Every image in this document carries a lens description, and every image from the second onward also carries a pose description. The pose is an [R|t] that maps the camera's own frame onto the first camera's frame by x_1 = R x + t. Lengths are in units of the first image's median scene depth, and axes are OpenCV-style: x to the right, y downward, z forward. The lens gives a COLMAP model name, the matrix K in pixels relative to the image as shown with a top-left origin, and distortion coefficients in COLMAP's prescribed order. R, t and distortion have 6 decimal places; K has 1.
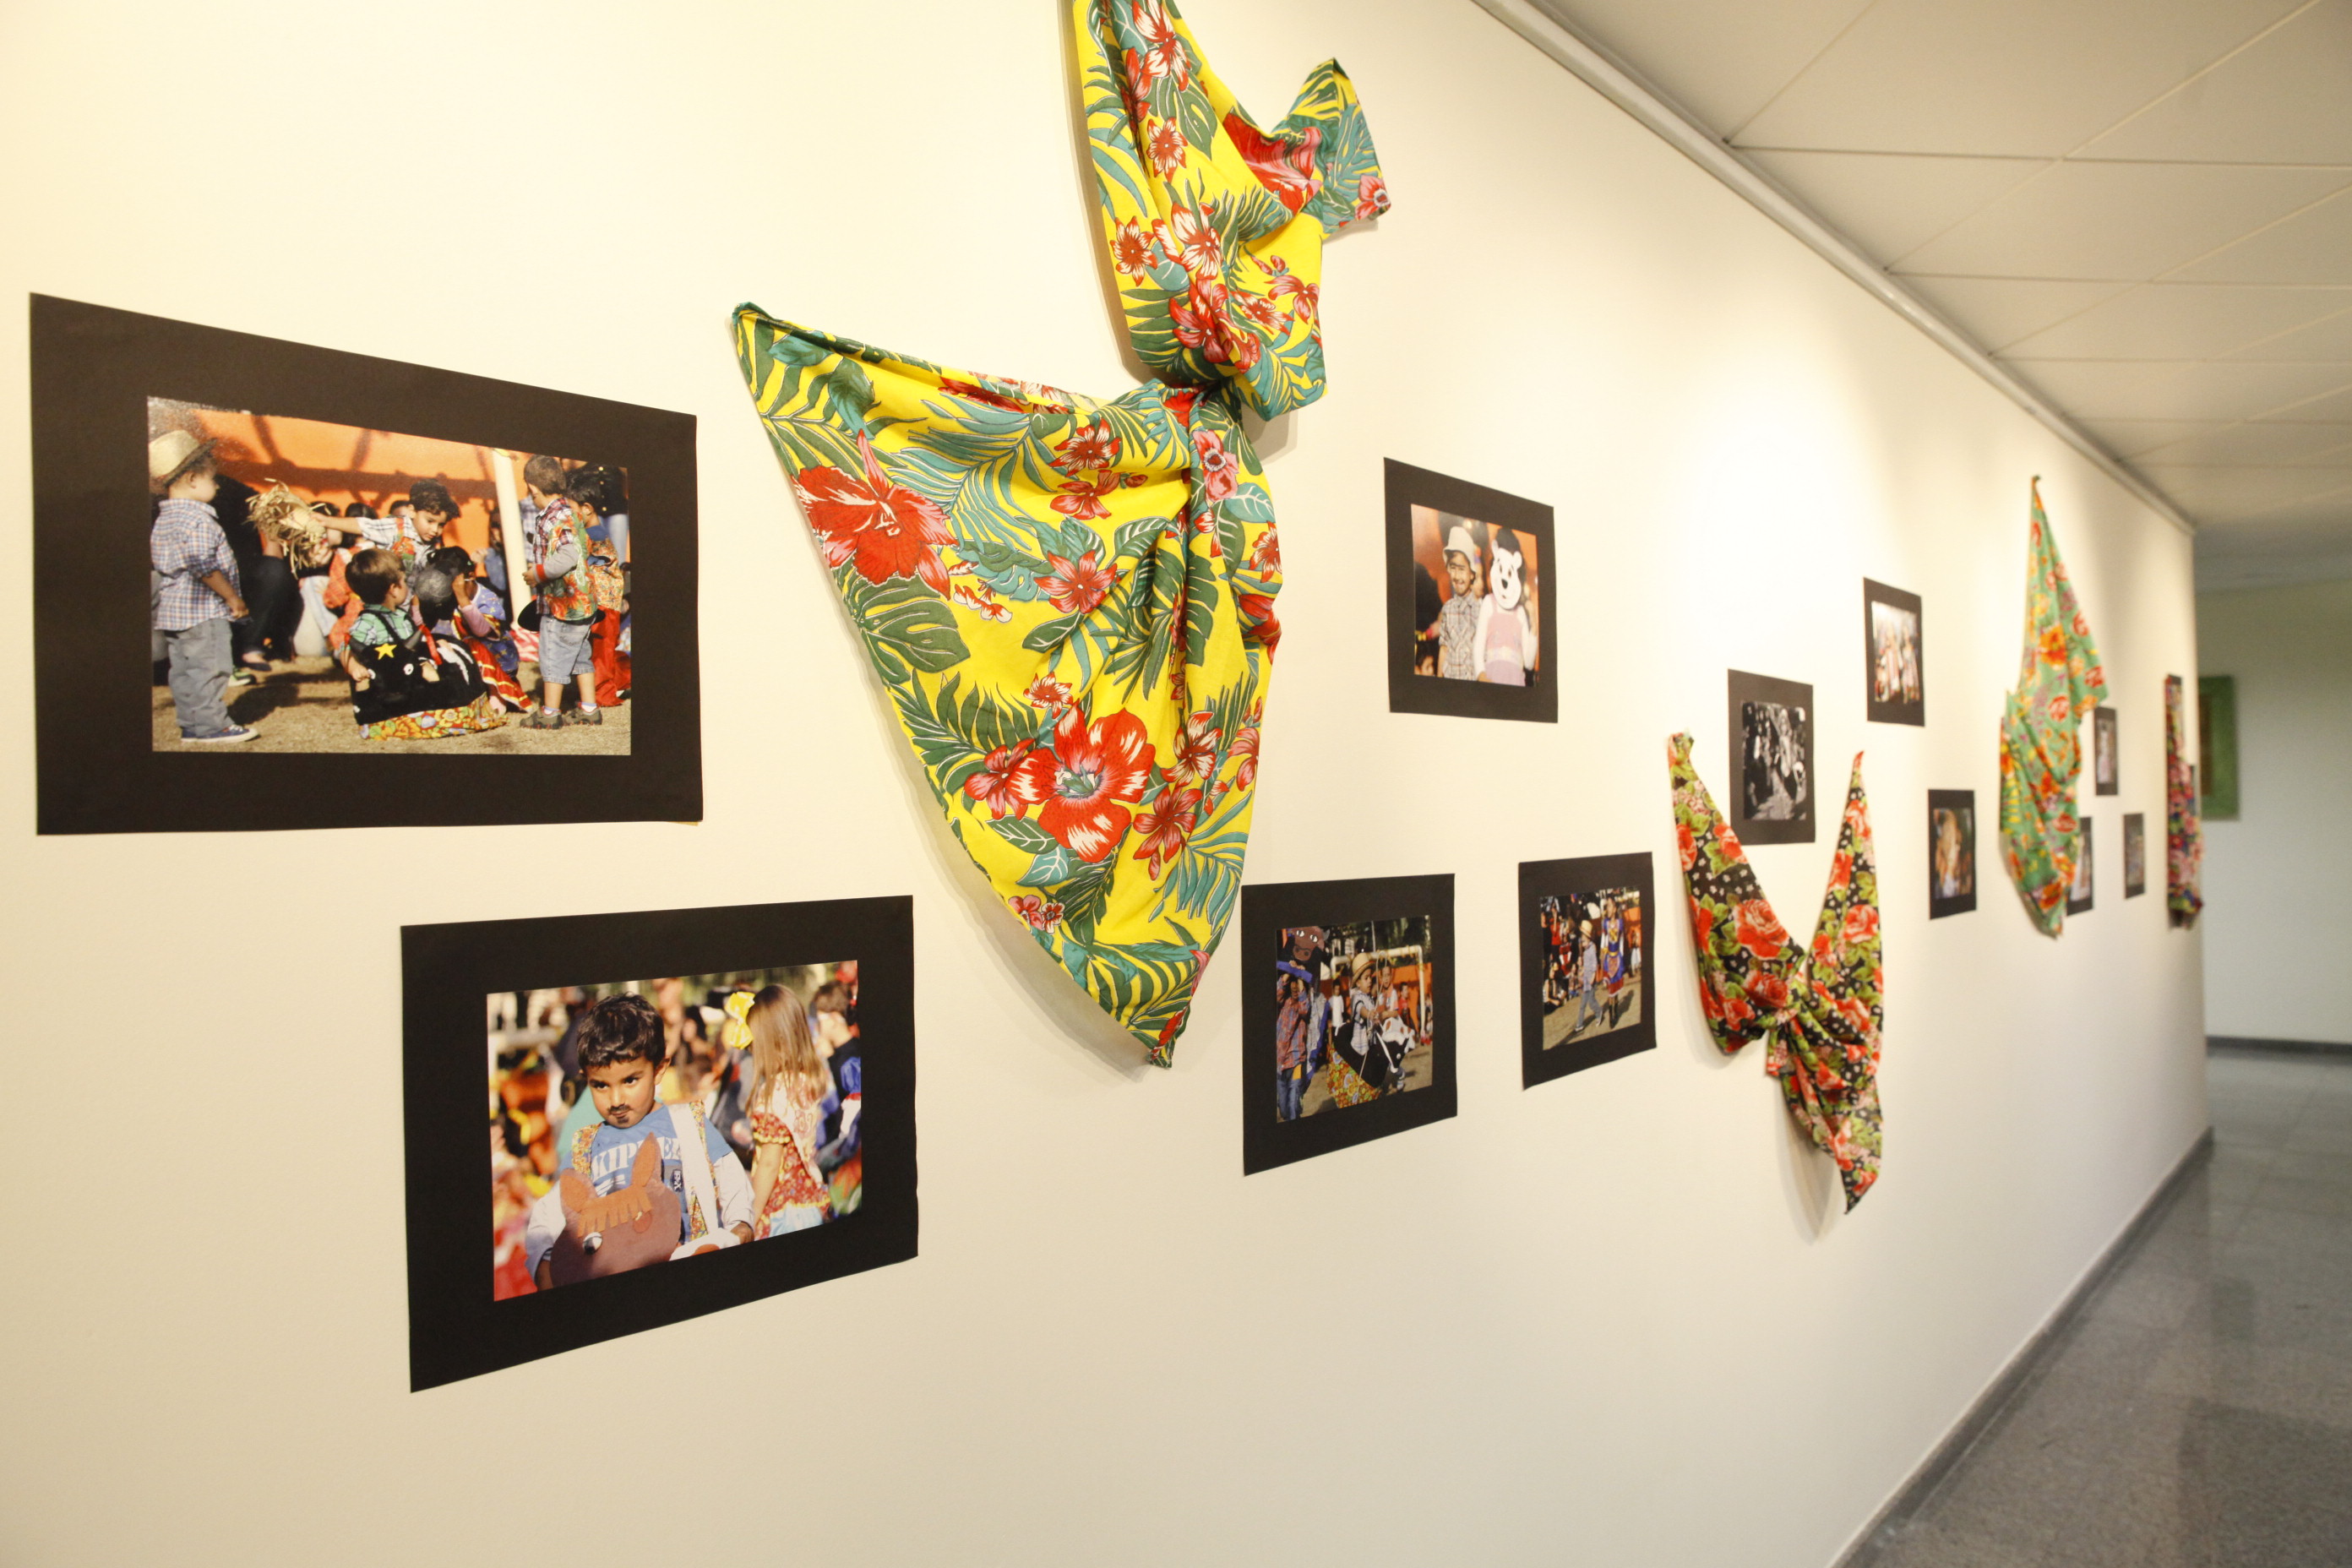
lens RADIAL K [[1606.5, 0, 1174.0], [0, 1606.5, 799.3], [0, 0, 1]] dist [-0.114637, 0.087017]
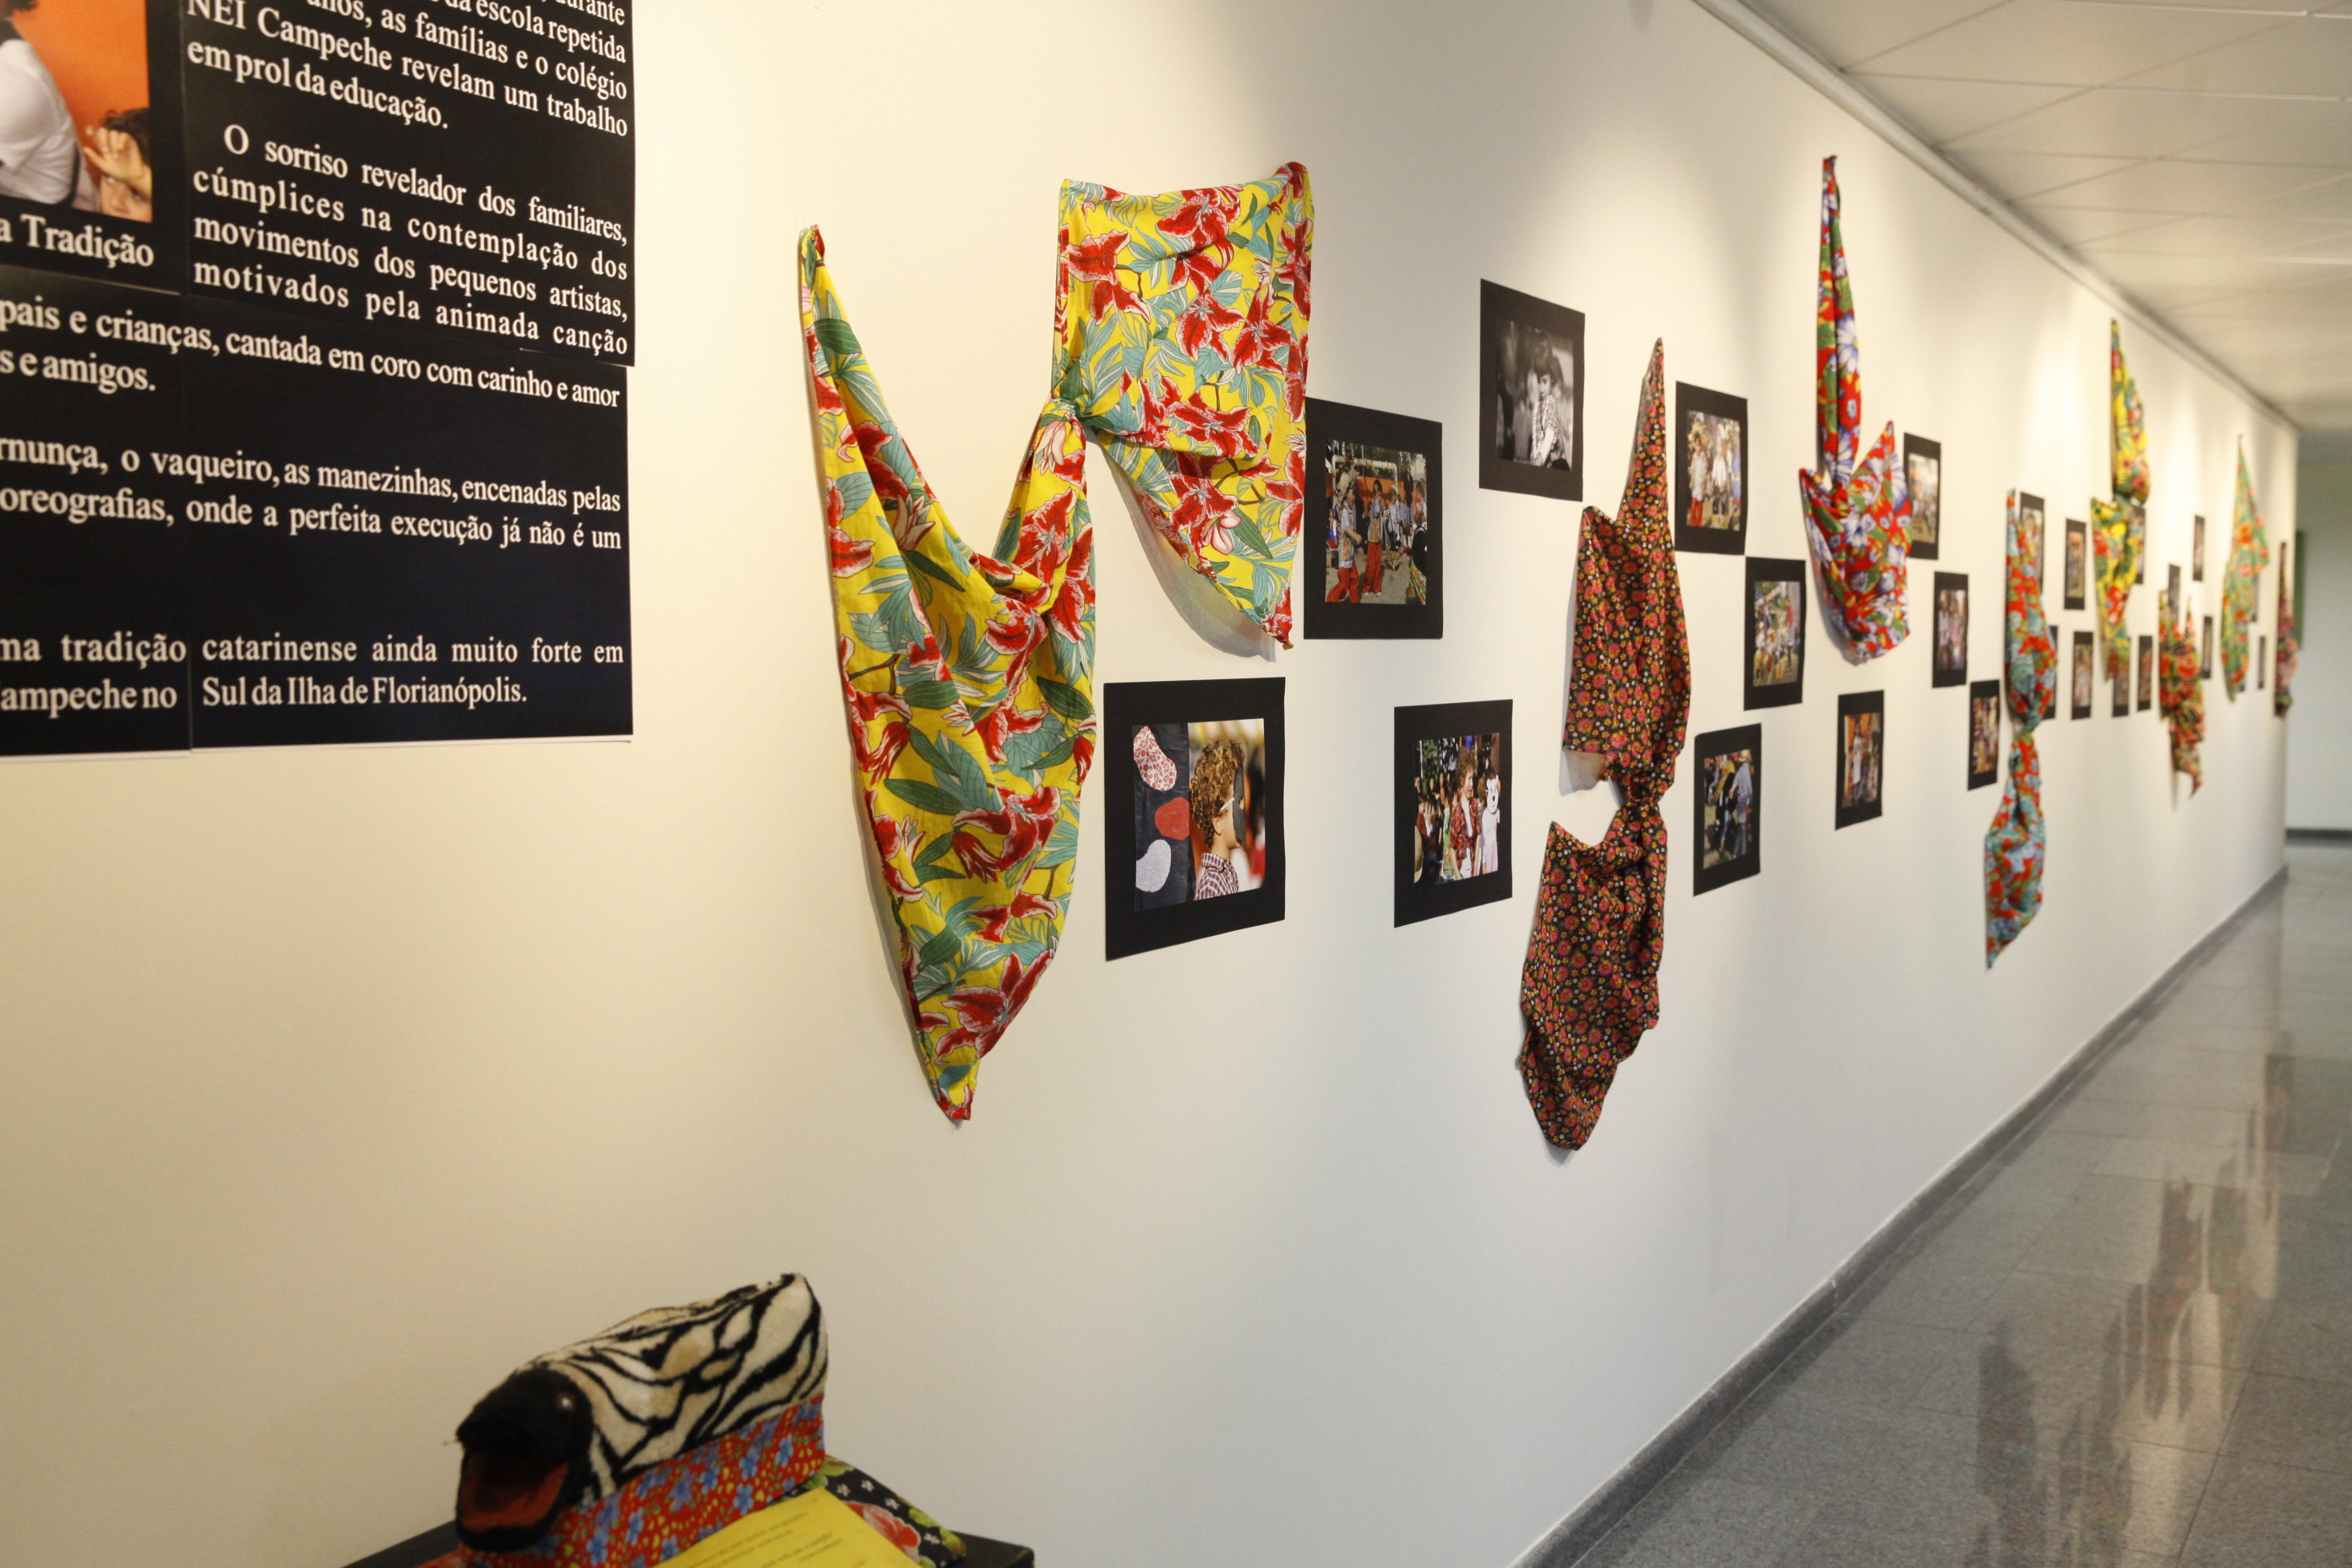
lens RADIAL K [[2361.3, 0, 1176.0], [0, 2361.3, 784.0], [0, 0, 1]] dist [-0.036427, 0.154636]
pose [[0.982600, 0.009523, 0.185488, -2.448675], [-0.022171, 0.997558, 0.066229, 0.070252], [-0.184405, -0.069189, 0.980412, -3.089719]]
